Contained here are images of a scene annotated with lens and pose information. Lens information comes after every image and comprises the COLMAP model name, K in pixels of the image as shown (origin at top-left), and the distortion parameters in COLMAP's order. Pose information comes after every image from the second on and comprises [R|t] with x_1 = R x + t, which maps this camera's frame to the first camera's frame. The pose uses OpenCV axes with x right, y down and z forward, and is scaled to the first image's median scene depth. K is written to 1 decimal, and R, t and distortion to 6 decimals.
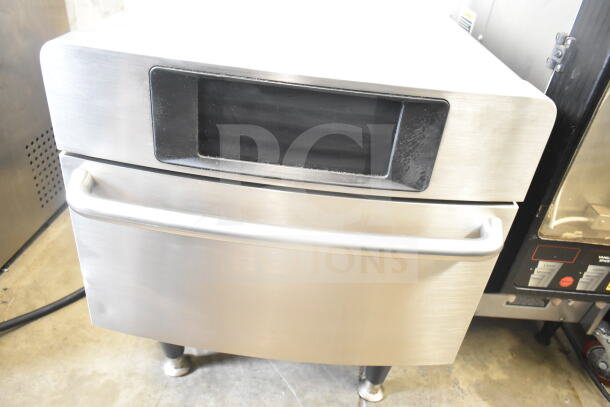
lens RADIAL K [[466.1, 0, 304.3], [0, 466.1, 203.3], [0, 0, 1]] dist [-0.005595, -0.005378]
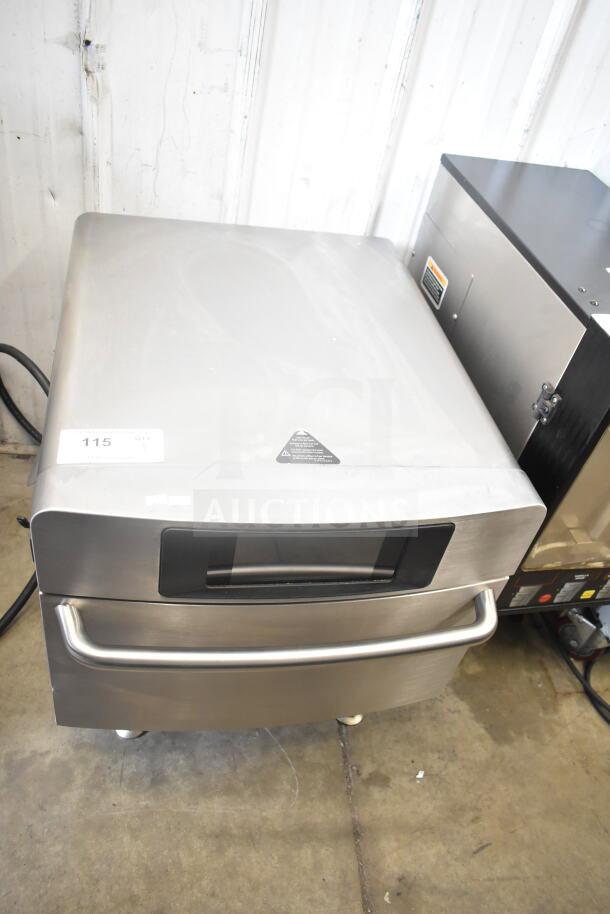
lens RADIAL K [[698.4, 0, 306.3], [0, 698.4, 457.1], [0, 0, 1]] dist [-0.005595, -0.005378]
pose [[0.973562, -0.101714, 0.204528, -0.178842], [0.057556, 0.975731, 0.211271, -0.408307], [-0.221054, -0.193914, 0.955789, -0.219558]]
